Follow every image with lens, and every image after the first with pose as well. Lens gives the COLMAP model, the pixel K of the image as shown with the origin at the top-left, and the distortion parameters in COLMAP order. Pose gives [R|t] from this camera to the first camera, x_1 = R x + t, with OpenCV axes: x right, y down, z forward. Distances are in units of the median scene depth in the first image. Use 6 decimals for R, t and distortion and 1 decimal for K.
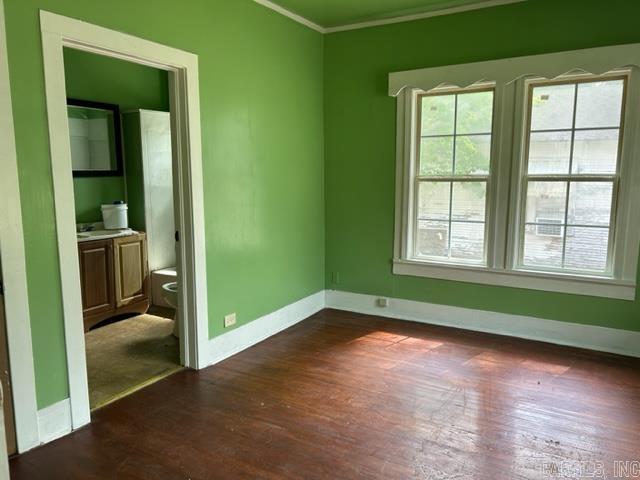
lens RADIAL K [[489.3, 0, 320.0], [0, 489.3, 240.0], [0, 0, 1]] dist [0.060803, -0.008296]
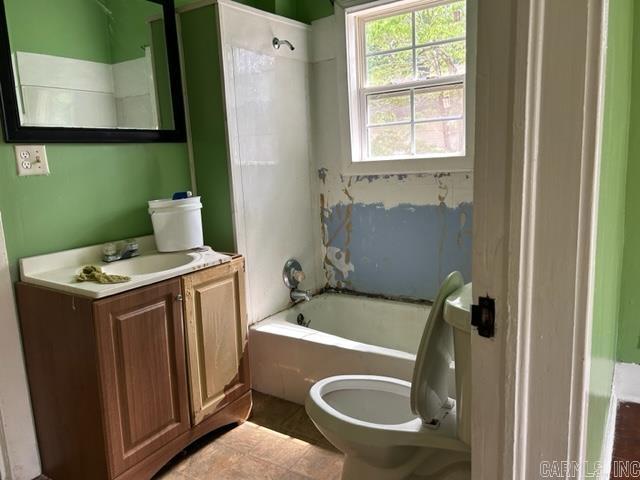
lens RADIAL K [[489.3, 0, 320.0], [0, 489.3, 240.0], [0, 0, 1]] dist [0.060803, -0.008296]
pose [[0.997910, -0.040911, -0.050019, -0.257425], [0.042086, 0.998857, 0.022654, -0.037735], [0.049035, -0.024712, 0.998491, 0.537988]]
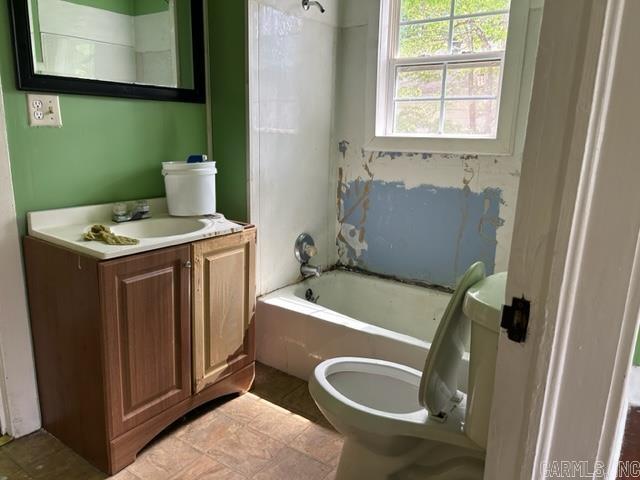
lens RADIAL K [[489.3, 0, 320.0], [0, 489.3, 240.0], [0, 0, 1]] dist [0.060803, -0.008296]
pose [[0.996562, 0.039121, -0.073029, -0.261696], [-0.033368, 0.996364, 0.078396, -0.040023], [0.075830, -0.075690, 0.994244, 0.553774]]
